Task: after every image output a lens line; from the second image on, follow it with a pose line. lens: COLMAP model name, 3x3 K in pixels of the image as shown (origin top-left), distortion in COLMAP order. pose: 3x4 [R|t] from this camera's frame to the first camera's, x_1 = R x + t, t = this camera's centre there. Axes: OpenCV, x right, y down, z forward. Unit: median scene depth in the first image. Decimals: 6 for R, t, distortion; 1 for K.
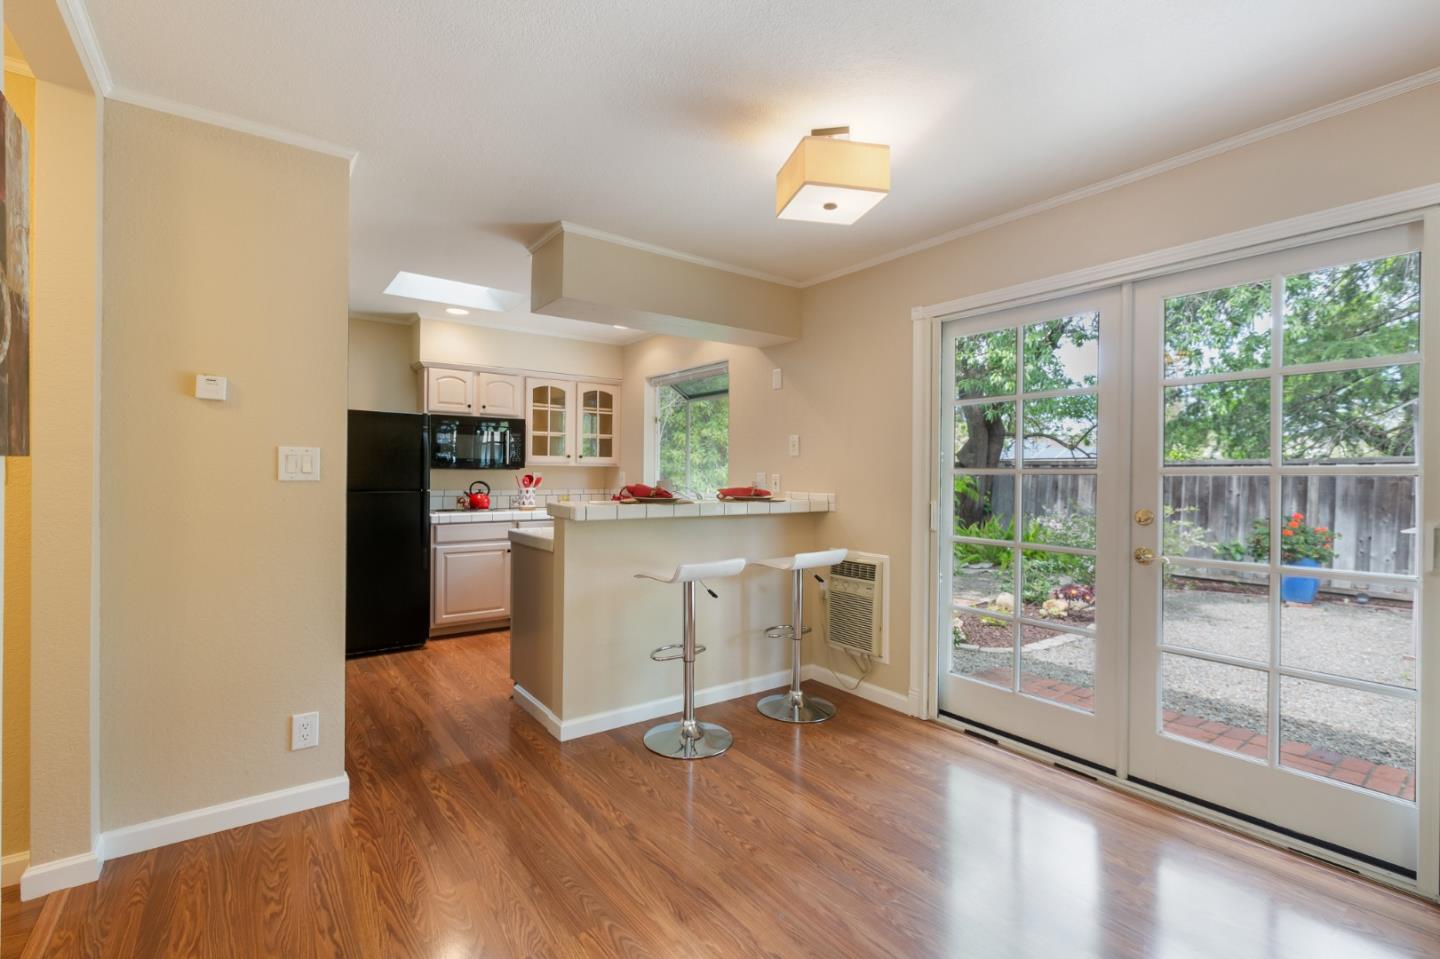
lens RADIAL K [[637.7, 0, 717.4], [0, 637.7, 463.3], [0, 0, 1]] dist [0.000530, 0.000032]
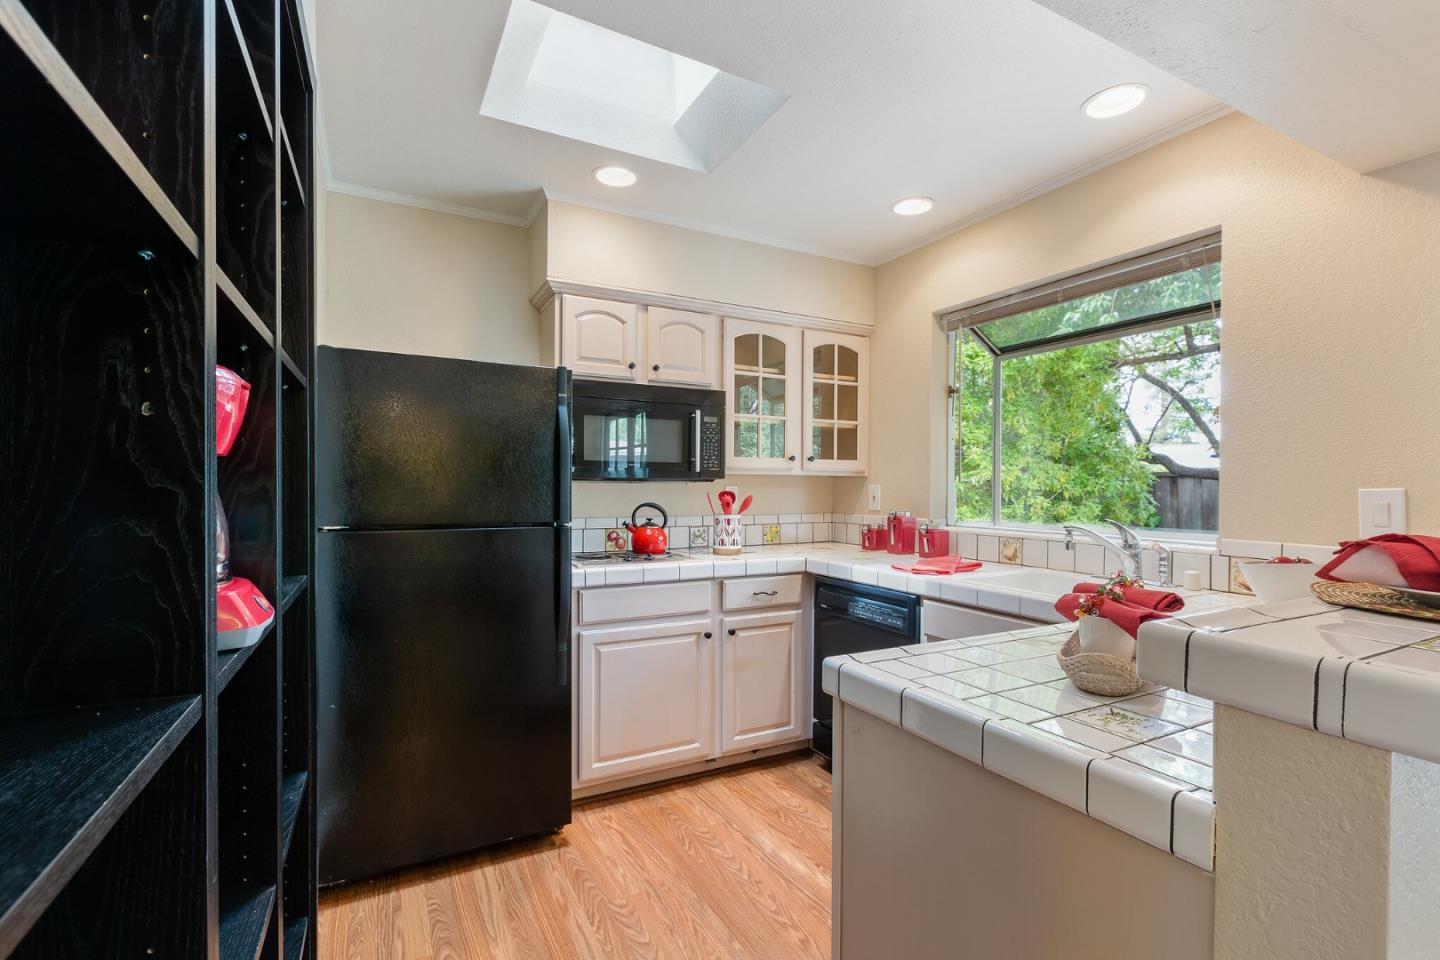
lens RADIAL K [[647.6, 0, 720.3], [0, 647.6, 475.8], [0, 0, 1]] dist [-0.007440, -0.000092]
pose [[0.990063, 0.000537, -0.140625, -0.223399], [-0.000189, 0.999997, 0.002484, 0.003219], [0.140625, -0.002432, 0.990060, 0.436877]]
